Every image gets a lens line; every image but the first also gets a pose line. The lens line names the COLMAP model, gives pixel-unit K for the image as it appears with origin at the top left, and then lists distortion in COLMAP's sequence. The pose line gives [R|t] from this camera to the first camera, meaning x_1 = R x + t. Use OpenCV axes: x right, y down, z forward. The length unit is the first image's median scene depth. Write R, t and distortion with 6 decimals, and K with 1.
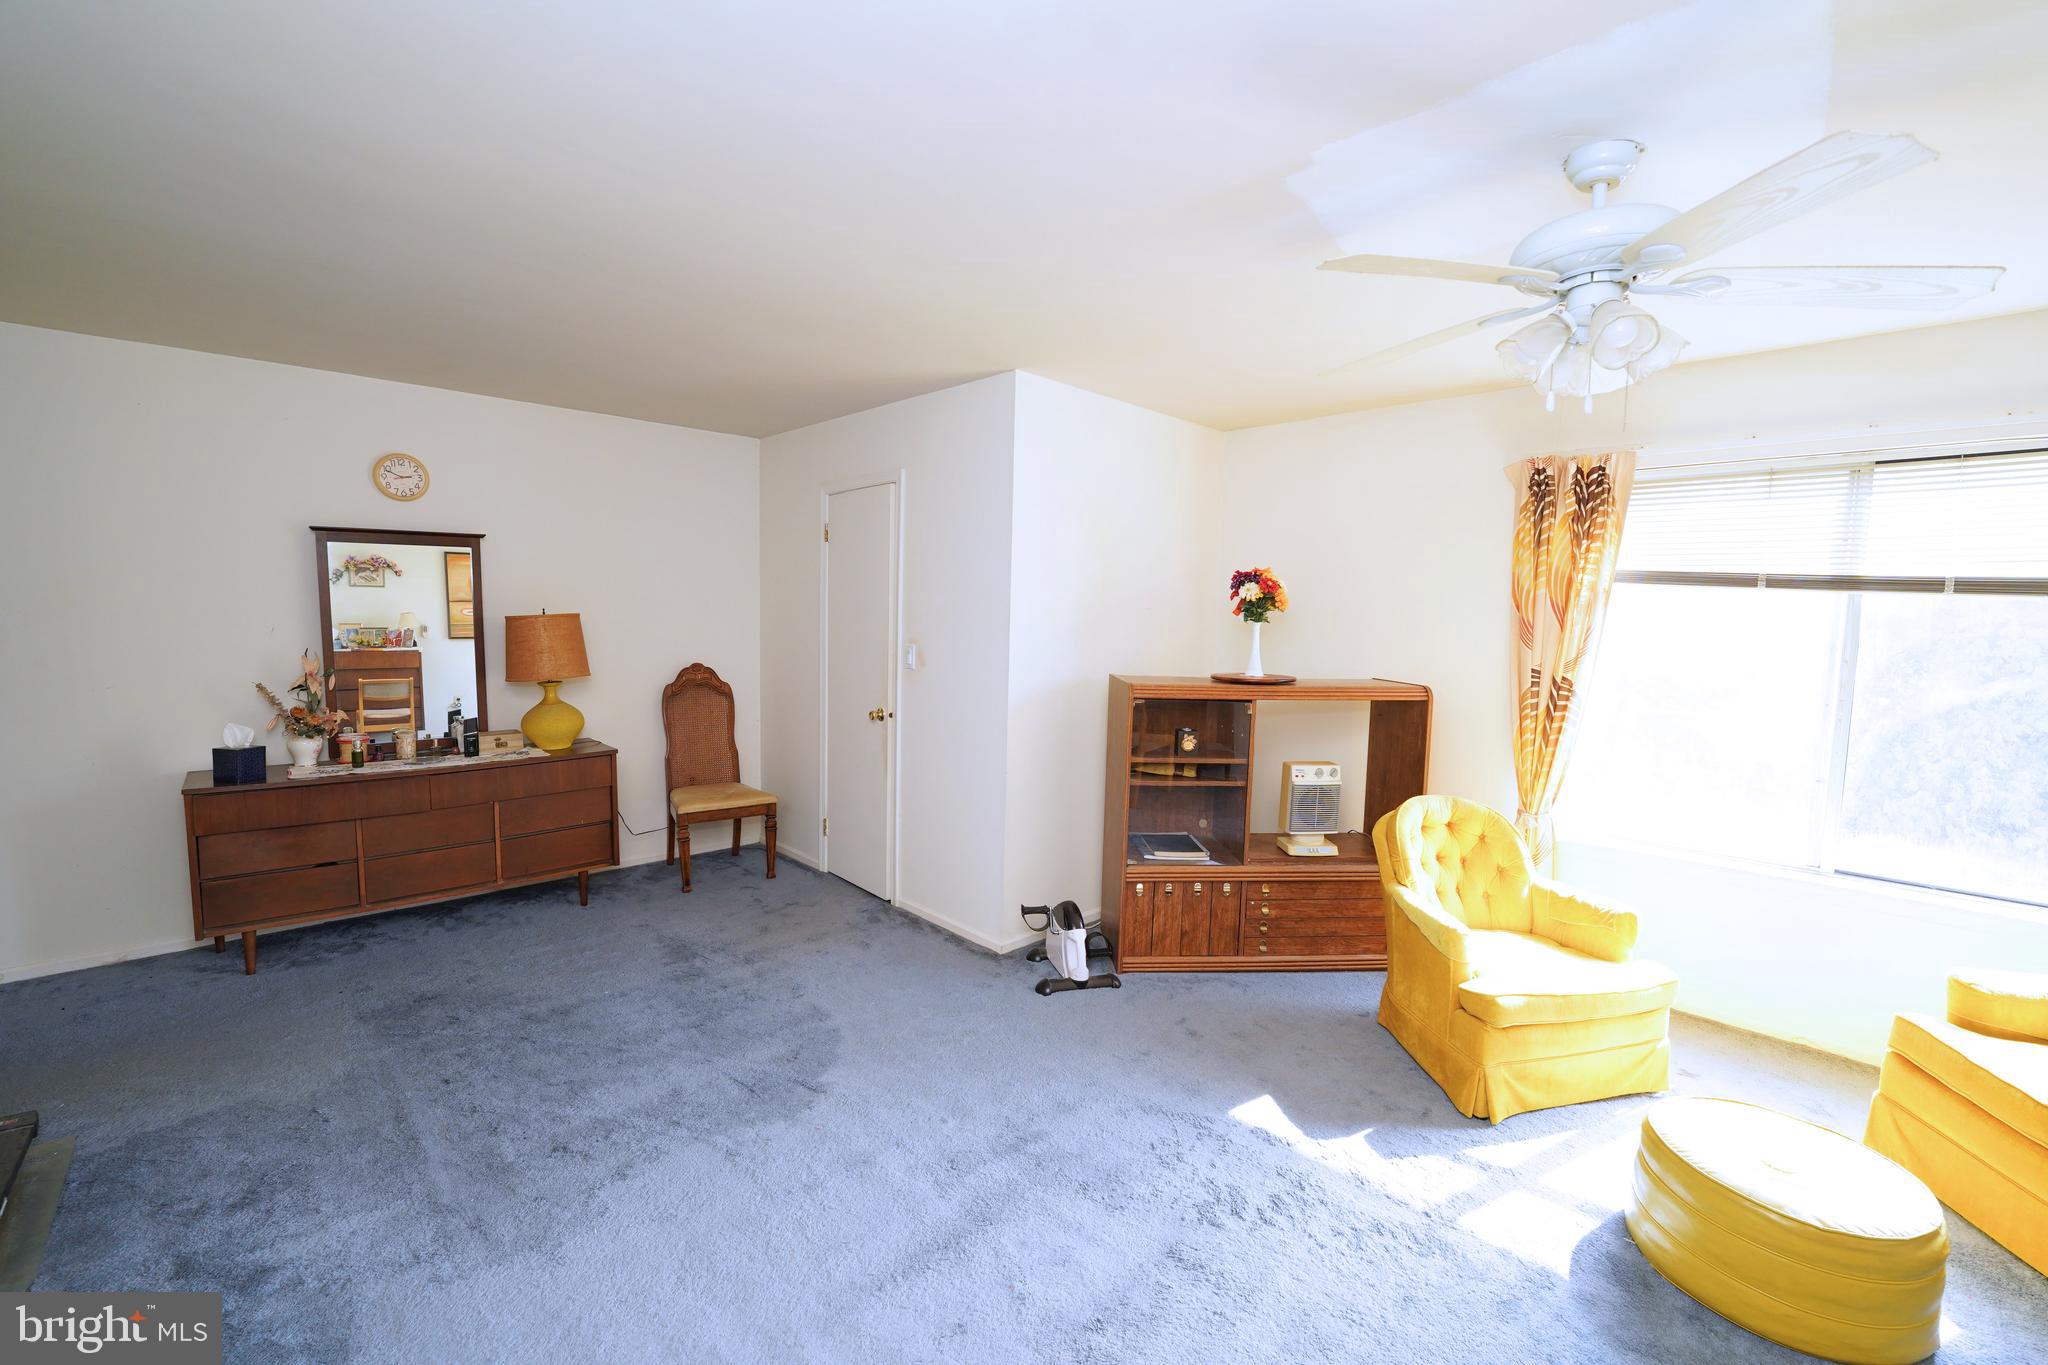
lens RADIAL K [[853.0, 0, 1024.9], [0, 853.0, 686.8], [0, 0, 1]] dist [-0.000543, 0.000221]
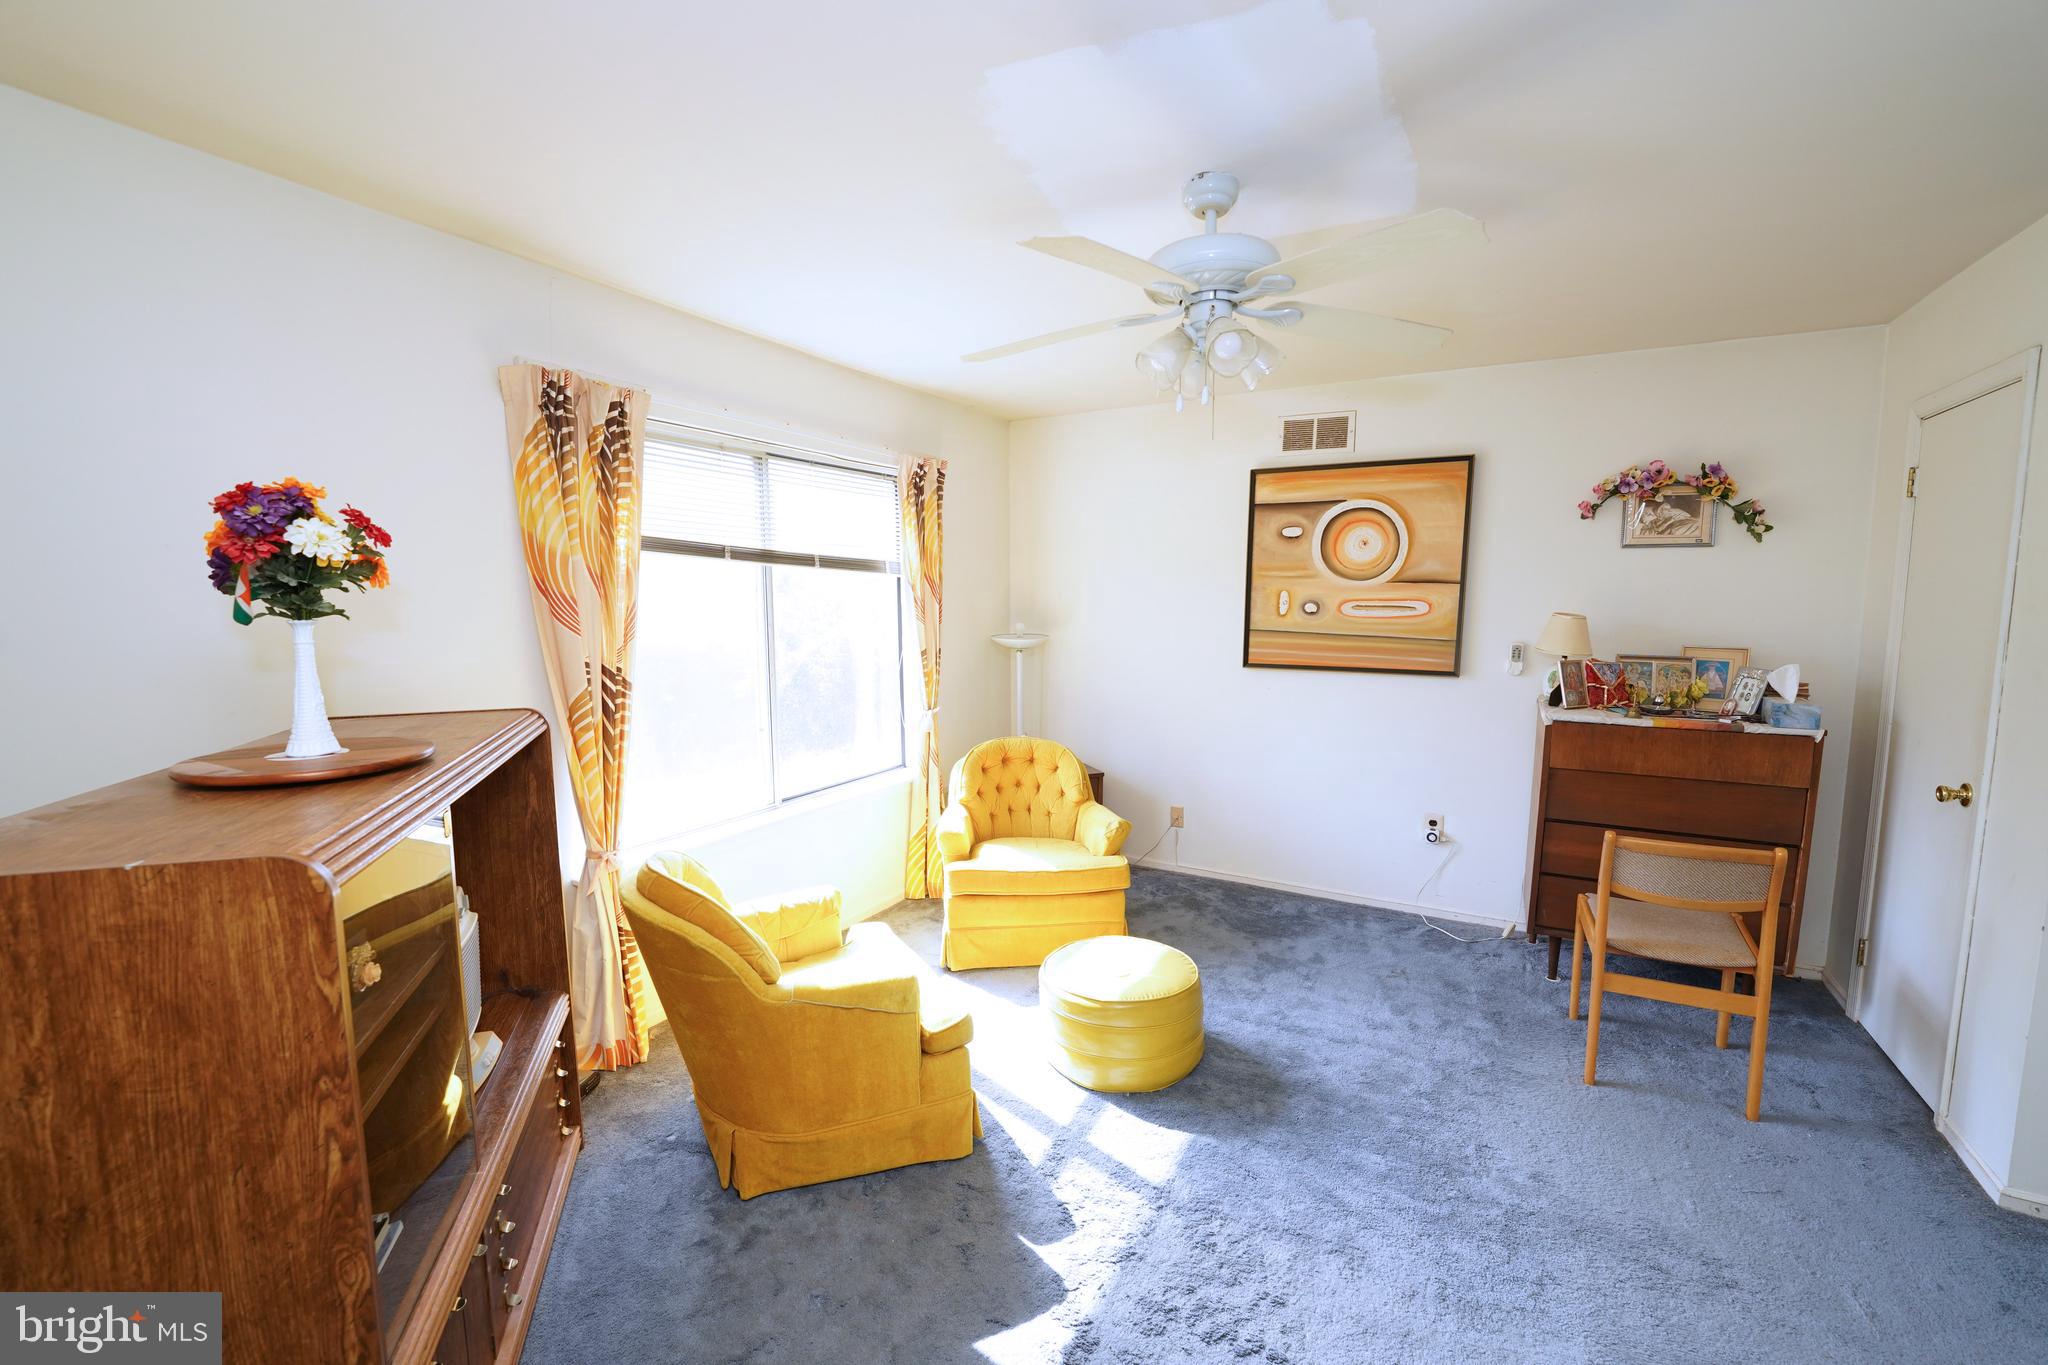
lens RADIAL K [[853.0, 0, 1023.0], [0, 853.0, 682.5], [0, 0, 1]] dist [-0.000543, 0.000221]
pose [[-0.280617, -0.130790, 0.950867, -0.224813], [0.073423, 0.984844, 0.157132, -0.096343], [-0.957007, 0.113910, -0.266761, 0.875347]]
